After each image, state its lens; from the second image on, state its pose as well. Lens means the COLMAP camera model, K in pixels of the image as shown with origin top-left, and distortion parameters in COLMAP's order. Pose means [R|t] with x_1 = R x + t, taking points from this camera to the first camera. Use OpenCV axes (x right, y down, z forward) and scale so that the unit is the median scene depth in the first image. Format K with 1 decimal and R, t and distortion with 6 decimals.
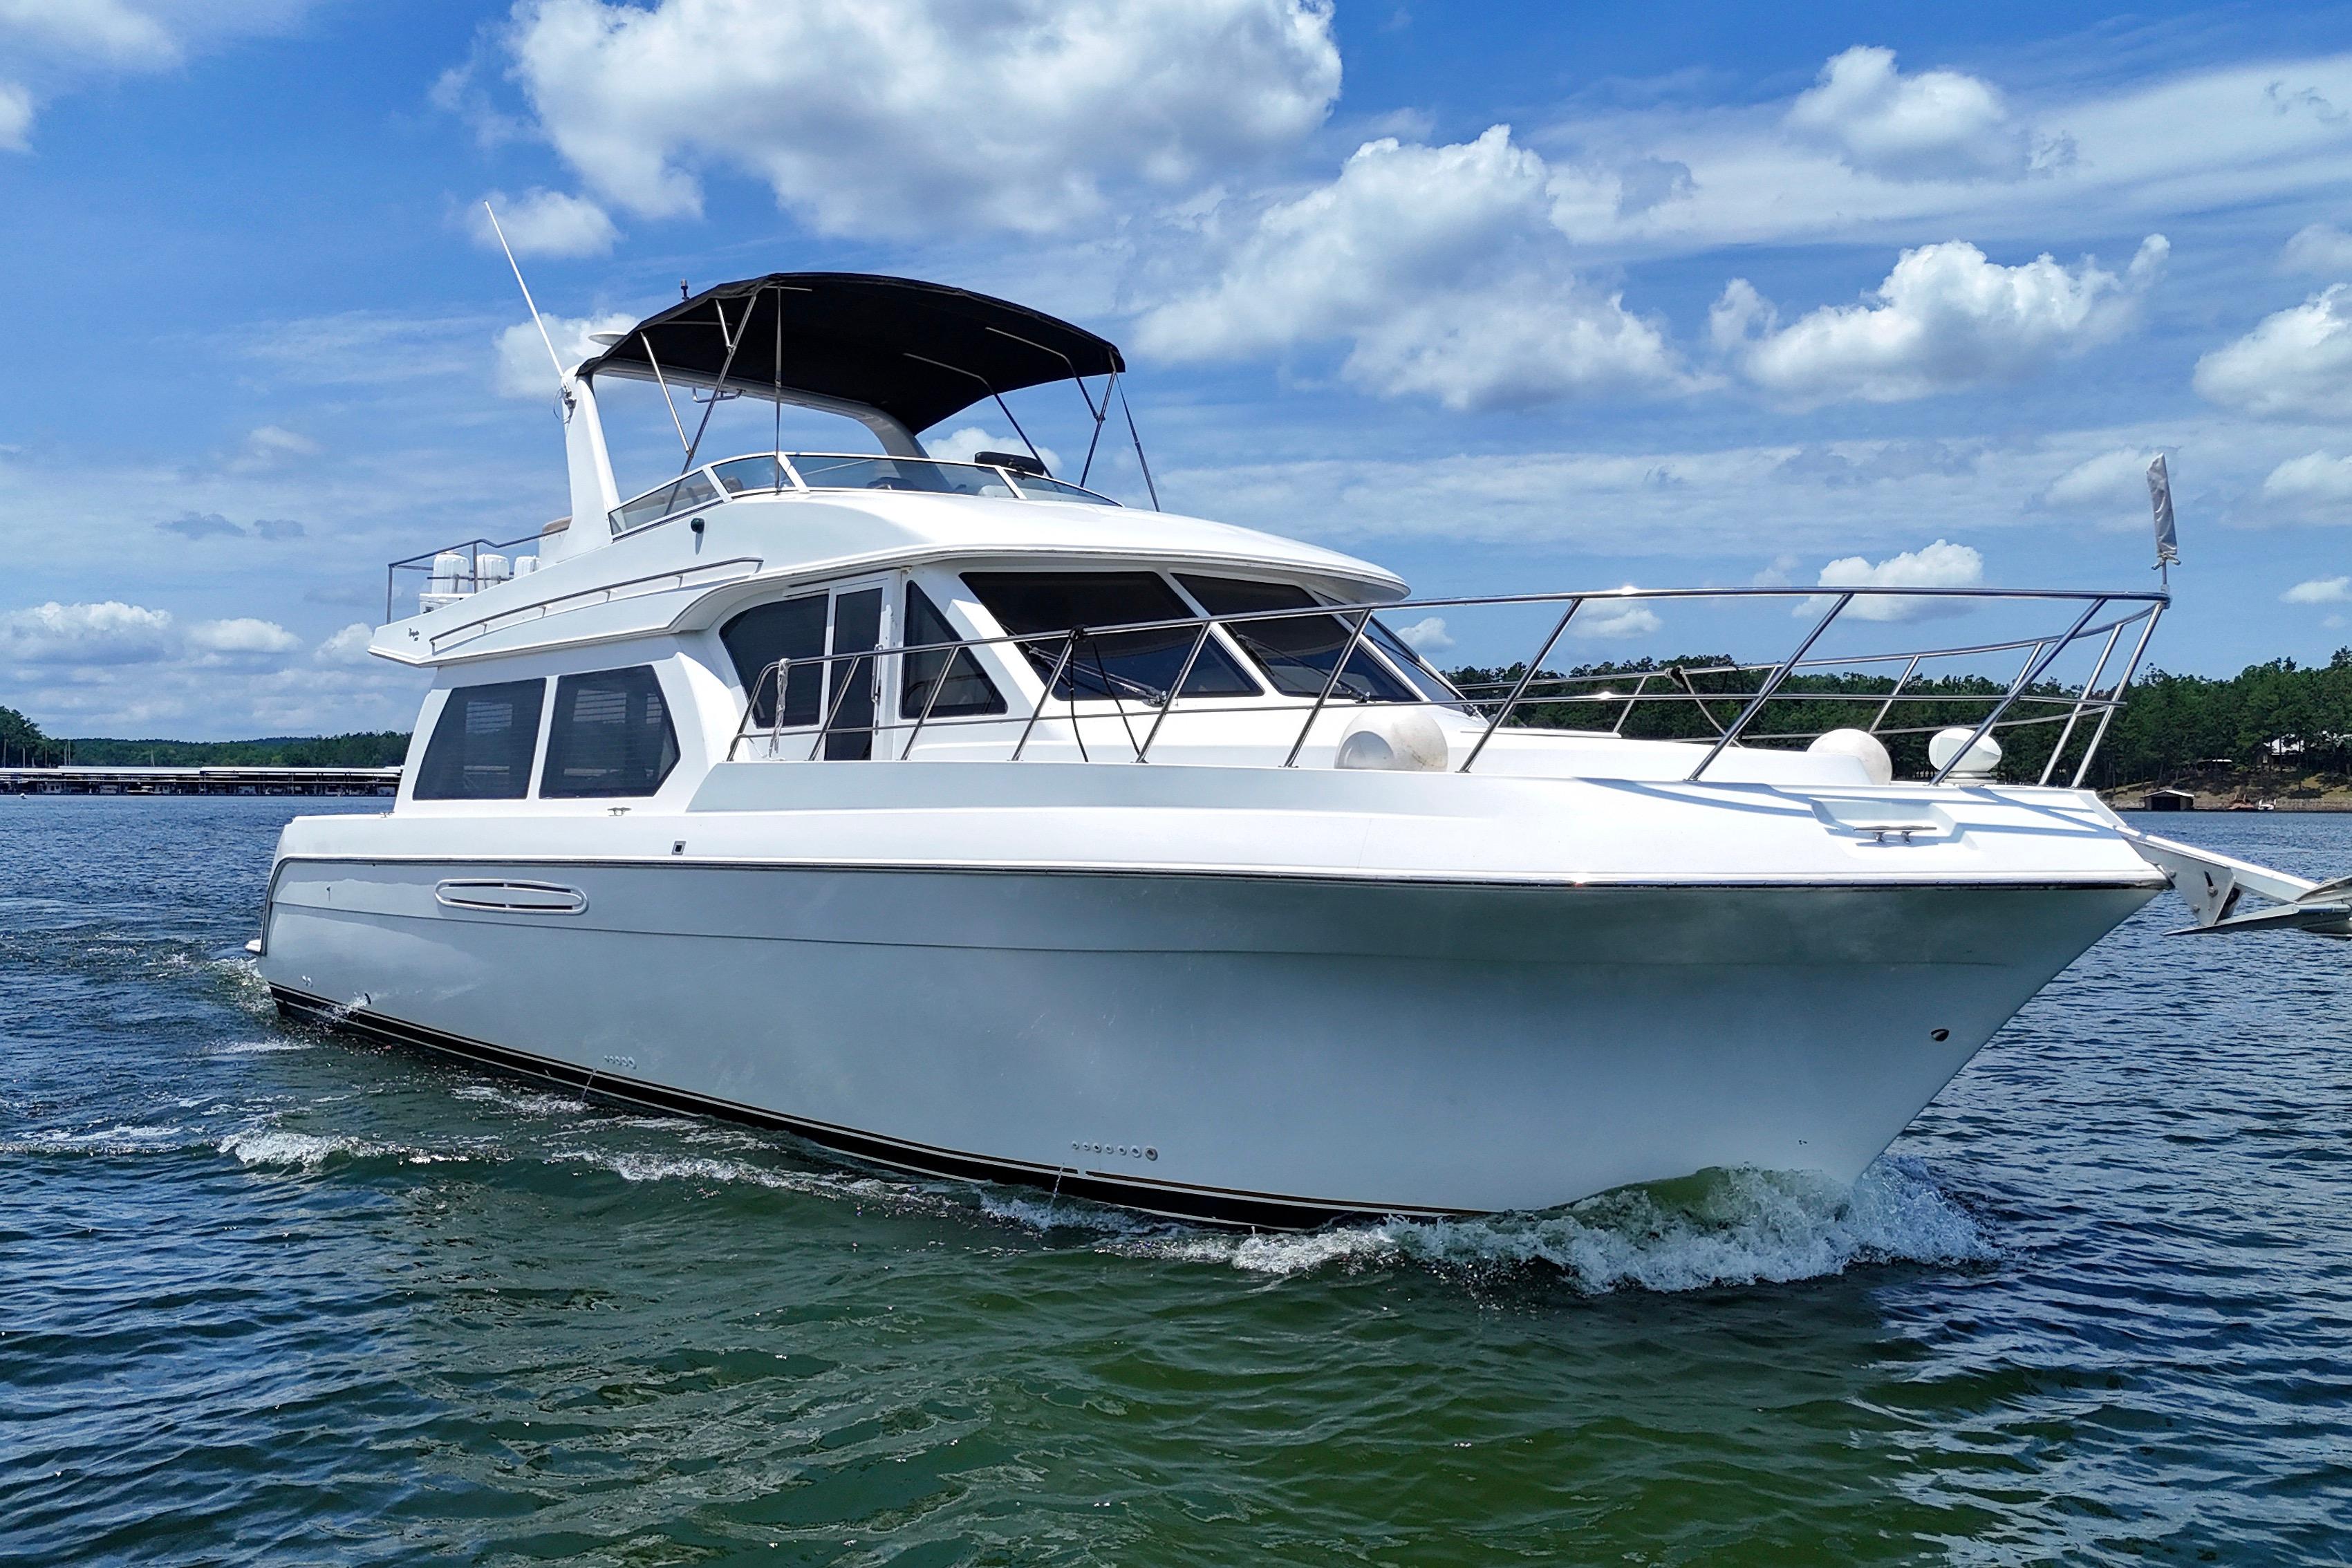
lens RADIAL K [[2073.5, 0, 1176.0], [0, 2073.5, 784.0], [0, 0, 1]] dist [0.078102, -0.138250]
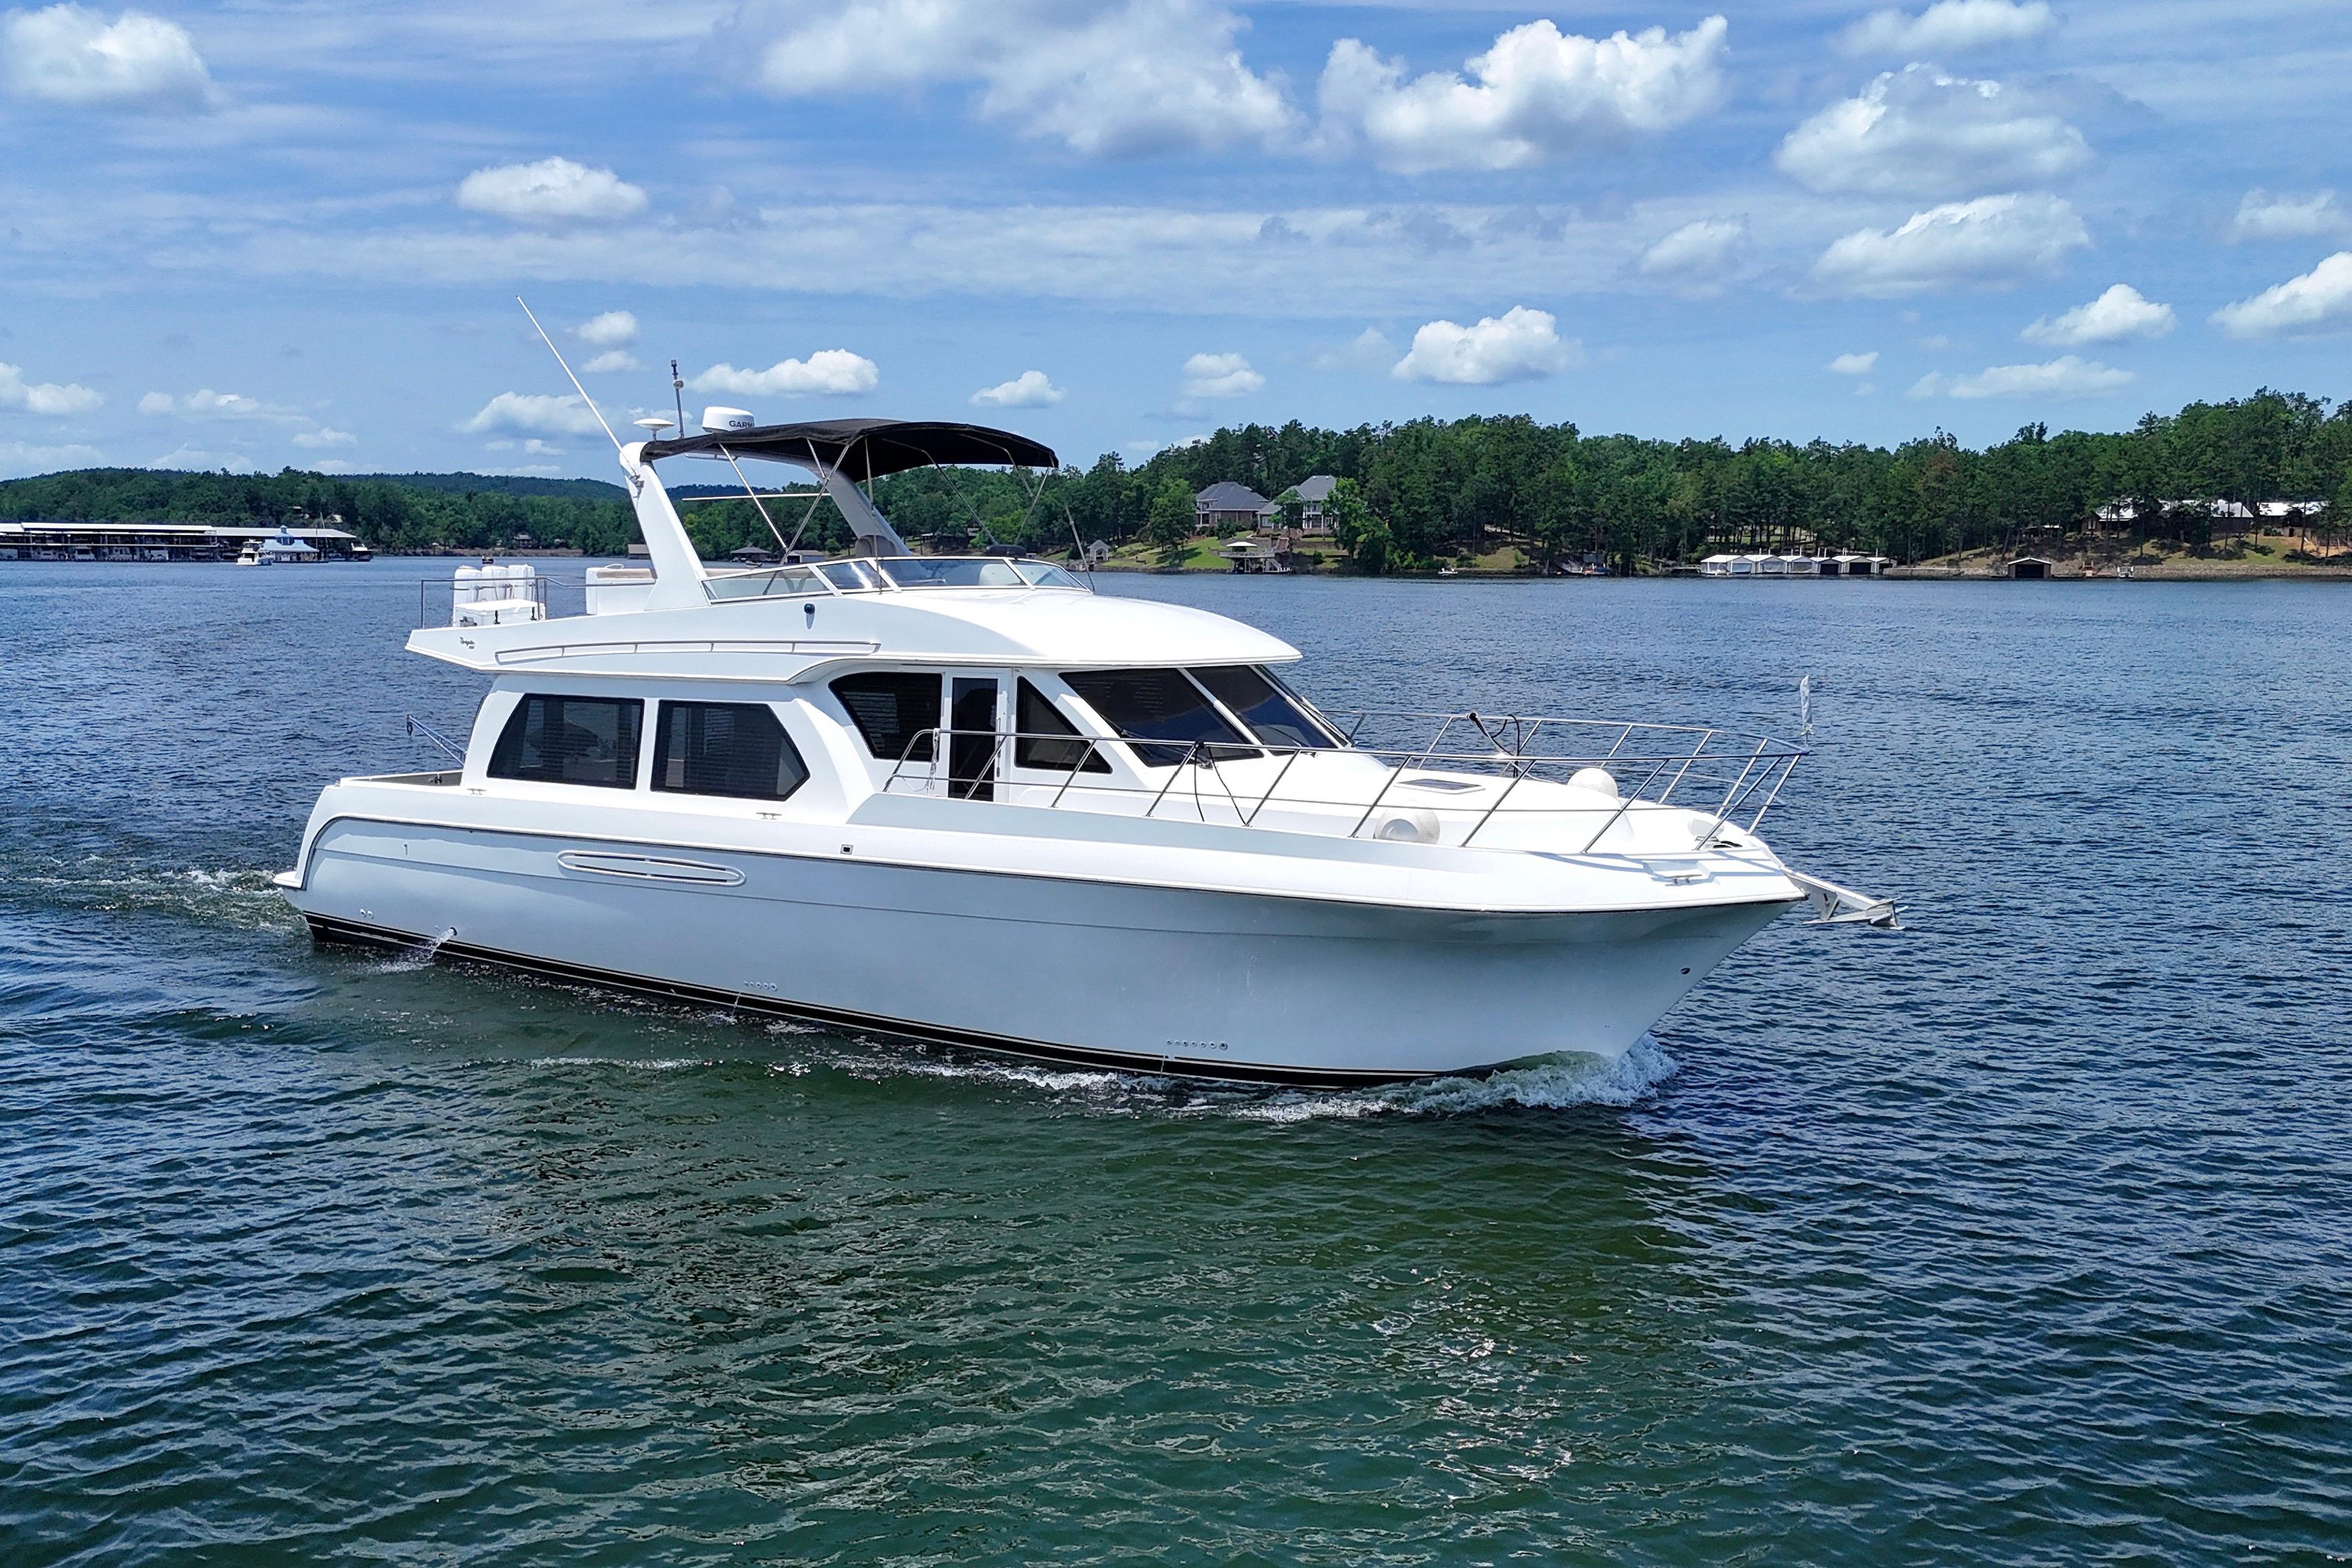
lens RADIAL K [[2073.5, 0, 1176.0], [0, 2073.5, 784.0], [0, 0, 1]] dist [0.078102, -0.138250]
pose [[0.963383, -0.024120, 0.267041, -0.390801], [-0.005005, 0.994155, 0.107850, -0.168902], [-0.268081, -0.105237, 0.957631, -0.450564]]
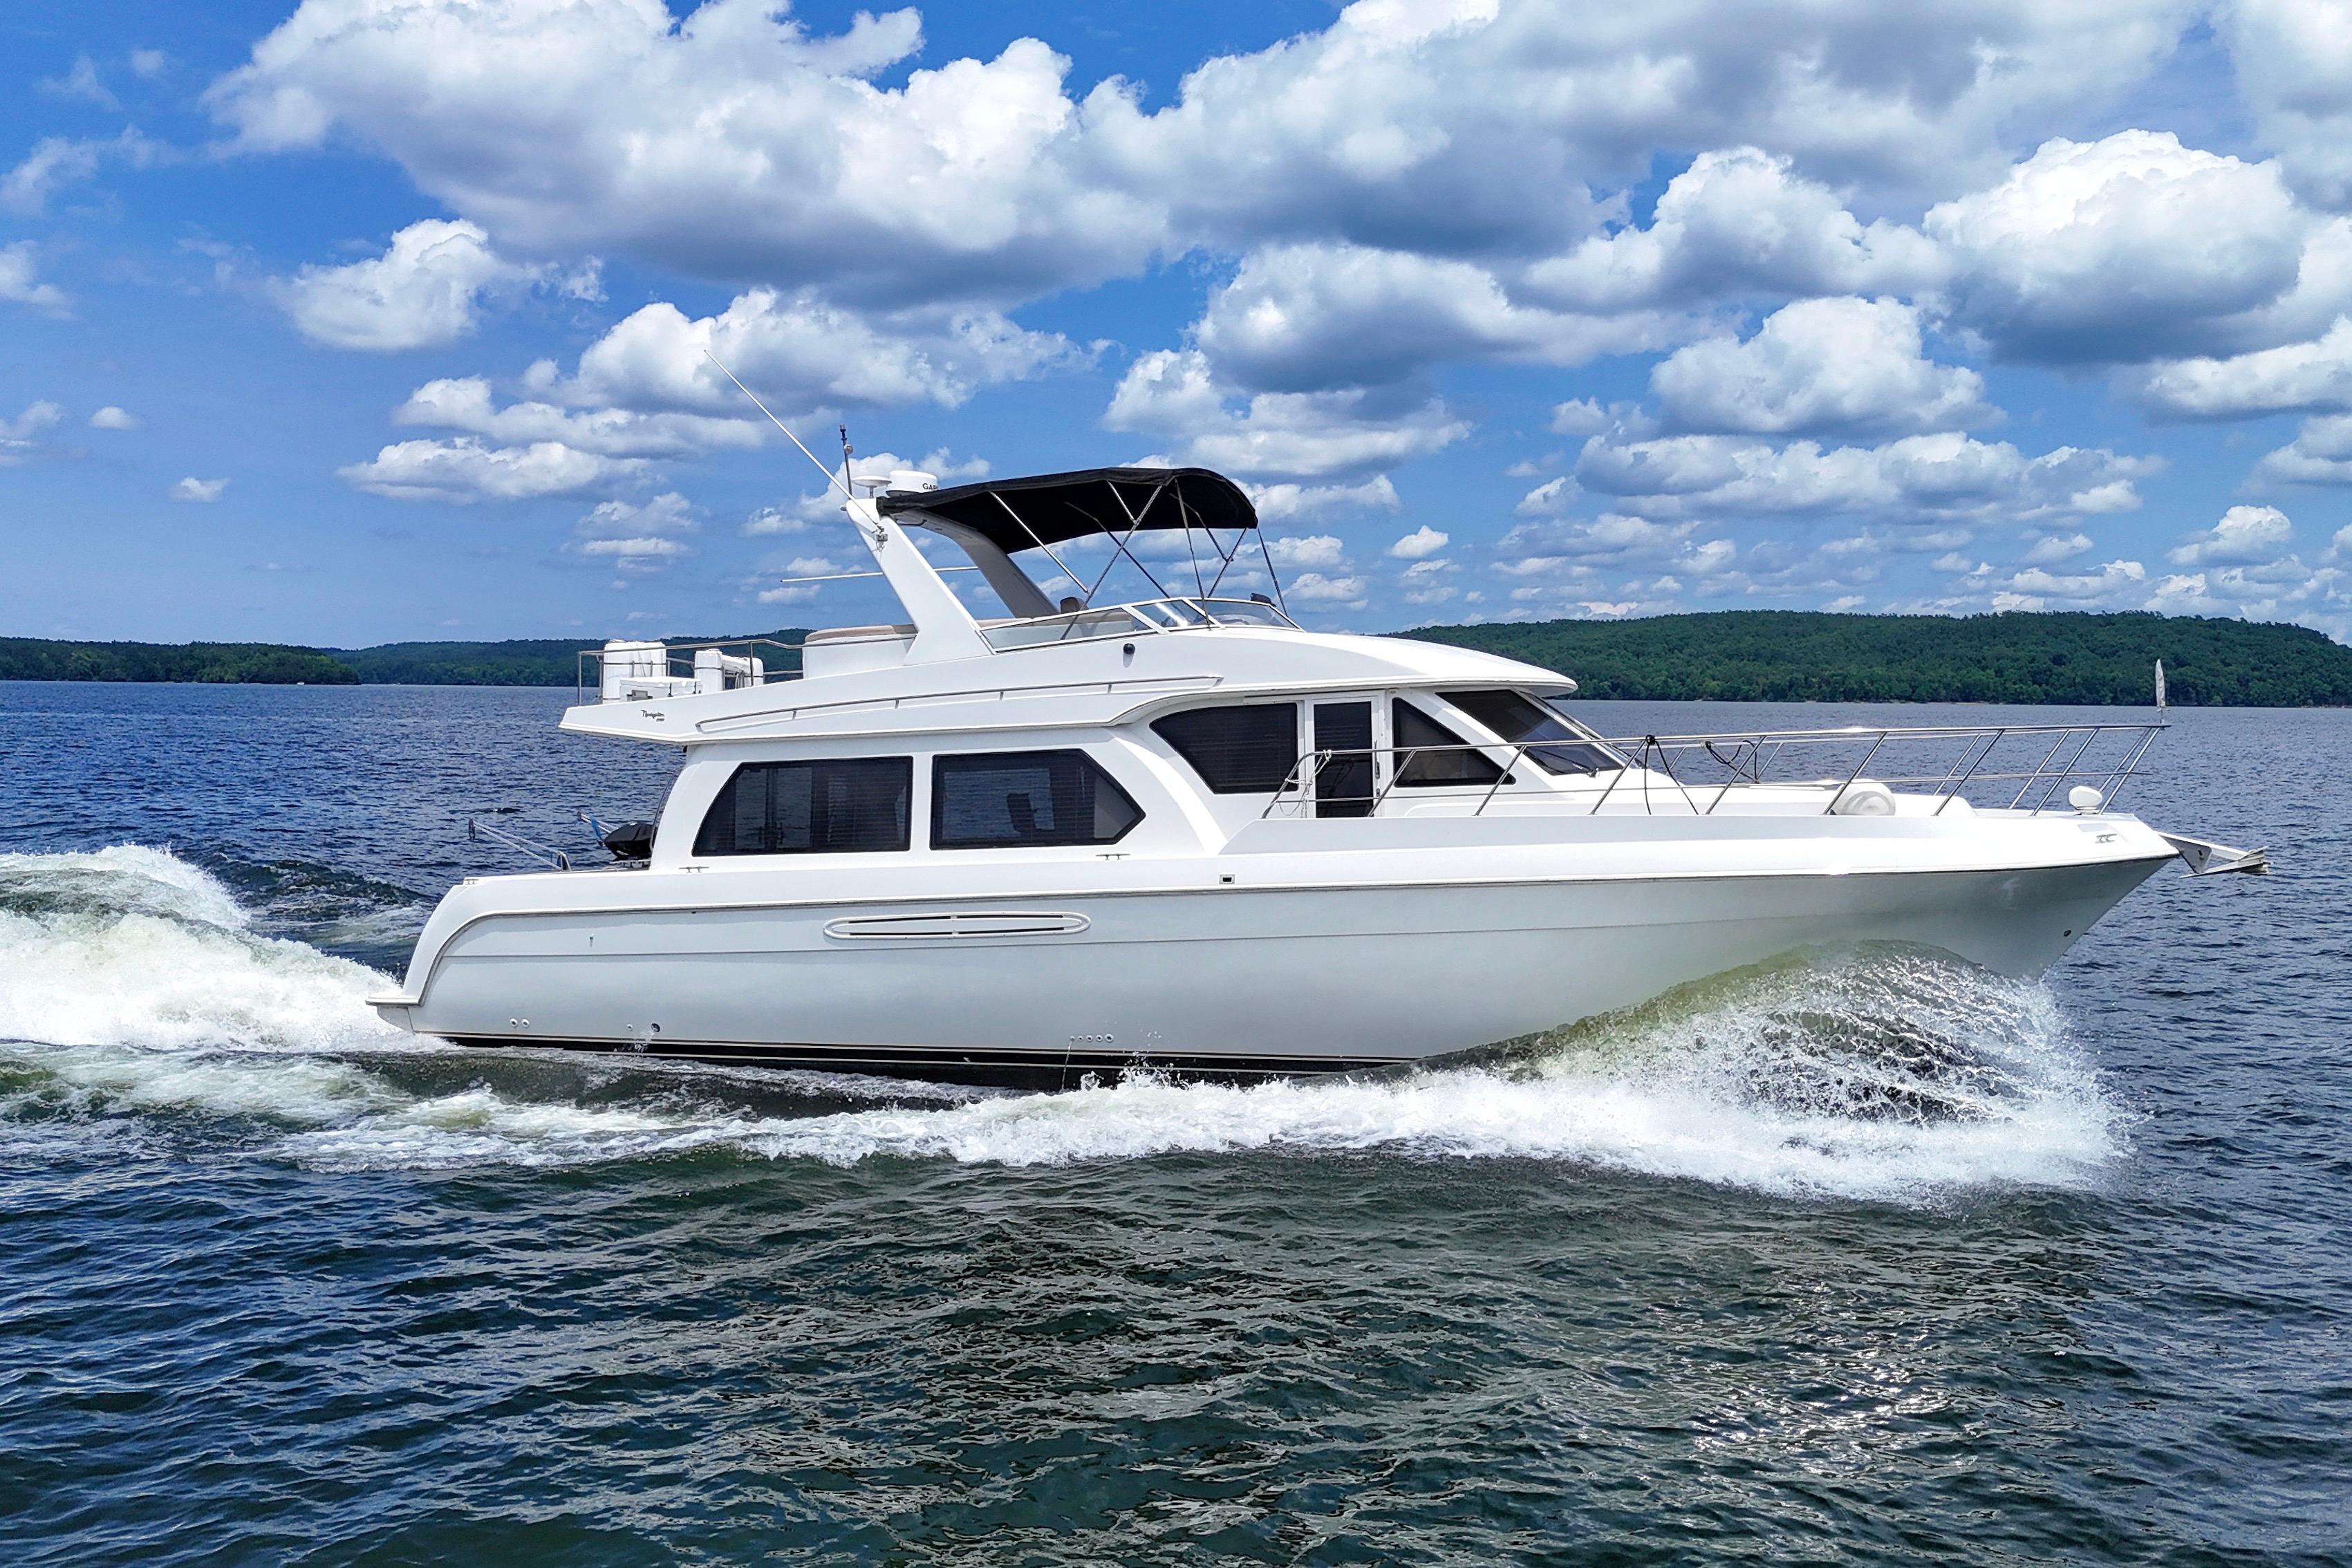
lens RADIAL K [[2073.5, 0, 1176.0], [0, 2073.5, 784.0], [0, 0, 1]] dist [0.078102, -0.138250]
pose [[0.840740, -0.027619, 0.540734, -1.009135], [0.025576, 0.999609, 0.011291, -0.051827], [-0.540835, 0.004337, 0.841118, -0.189708]]
